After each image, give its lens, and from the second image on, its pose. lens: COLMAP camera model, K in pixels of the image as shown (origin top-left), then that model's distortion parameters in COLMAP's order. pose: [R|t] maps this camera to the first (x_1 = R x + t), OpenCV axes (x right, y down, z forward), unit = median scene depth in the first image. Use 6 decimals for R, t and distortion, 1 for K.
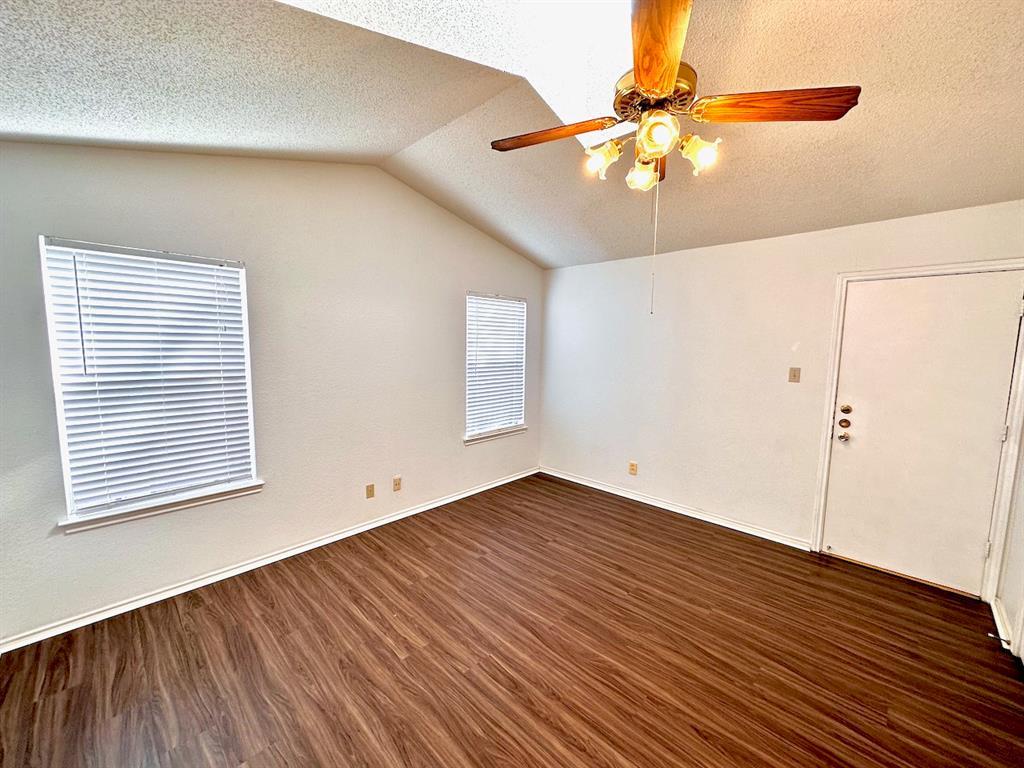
lens RADIAL K [[407.7, 0, 512.4], [0, 407.7, 385.8], [0, 0, 1]] dist [0.000468, 0.000304]
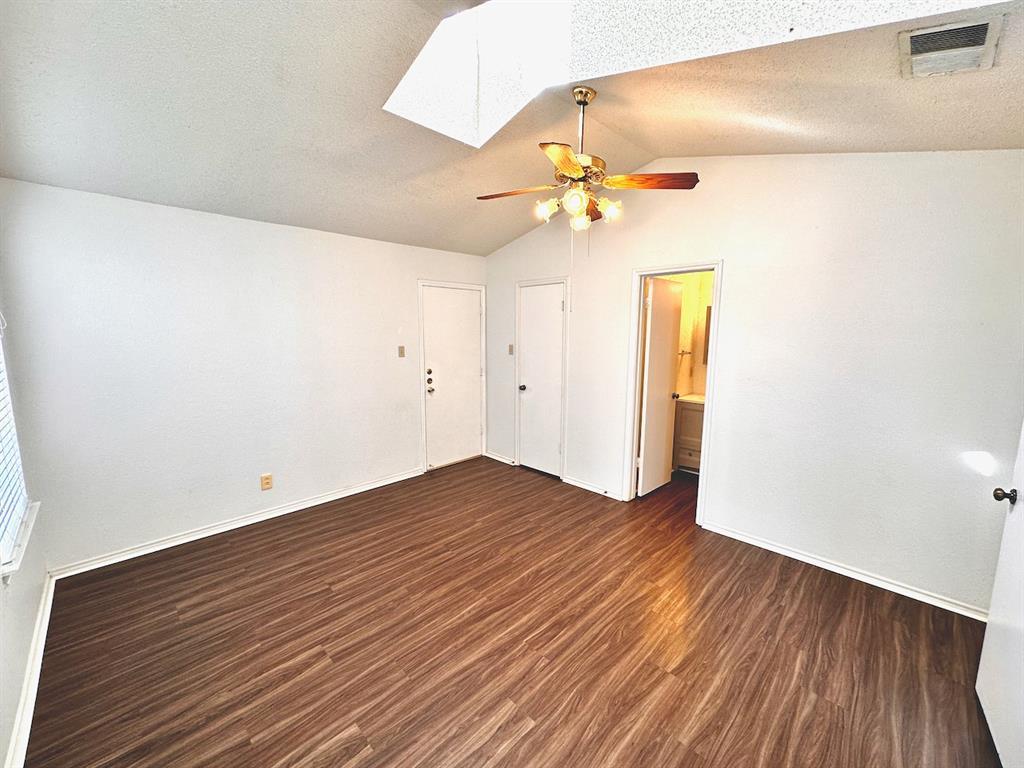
lens RADIAL K [[407.7, 0, 512.6], [0, 407.7, 384.1], [0, 0, 1]] dist [0.000468, 0.000304]
pose [[0.014787, -0.147544, 0.988945, -0.733959], [0.101404, 0.984175, 0.145316, -0.091473], [-0.994735, 0.098134, 0.029515, 0.714500]]
